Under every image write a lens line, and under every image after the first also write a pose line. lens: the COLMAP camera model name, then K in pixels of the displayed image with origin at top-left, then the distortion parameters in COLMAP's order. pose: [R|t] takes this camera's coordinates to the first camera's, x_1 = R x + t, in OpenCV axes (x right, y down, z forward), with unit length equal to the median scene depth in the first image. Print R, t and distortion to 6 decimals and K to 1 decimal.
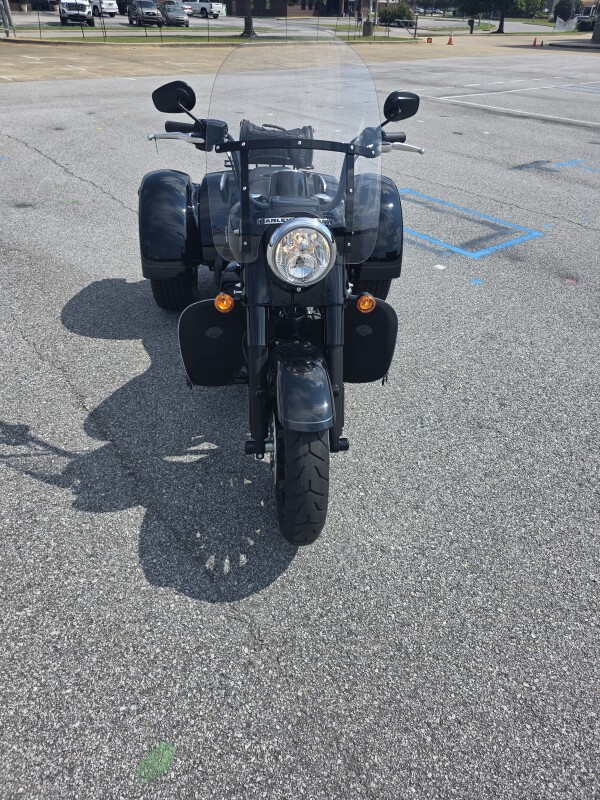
lens RADIAL K [[541.2, 0, 302.7], [0, 541.2, 396.1], [0, 0, 1]] dist [0.049043, -0.038259]
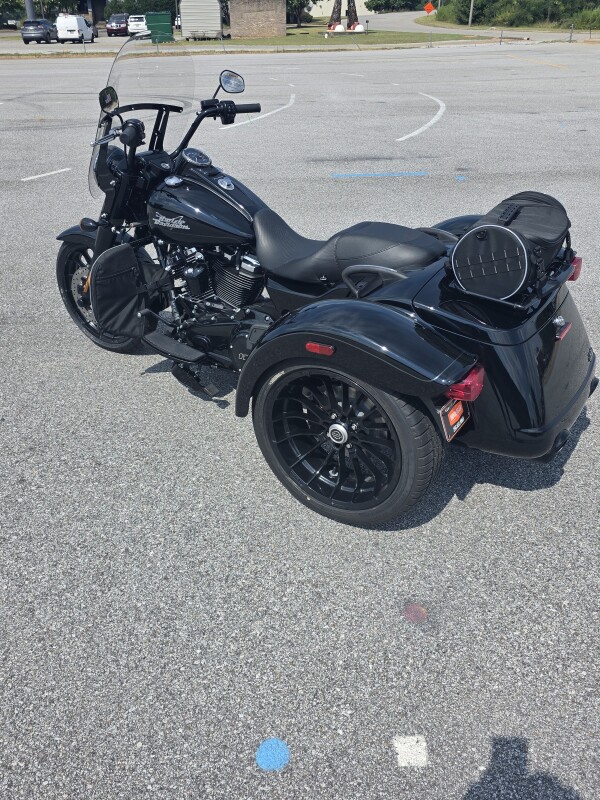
lens RADIAL K [[691.9, 0, 303.2], [0, 691.9, 402.6], [0, 0, 1]] dist [0.063625, -0.060830]
pose [[-0.621532, 0.357970, -0.696818, 1.133609], [-0.461654, 0.551263, 0.694971, -1.365626], [0.632908, 0.753636, -0.177369, 1.972930]]
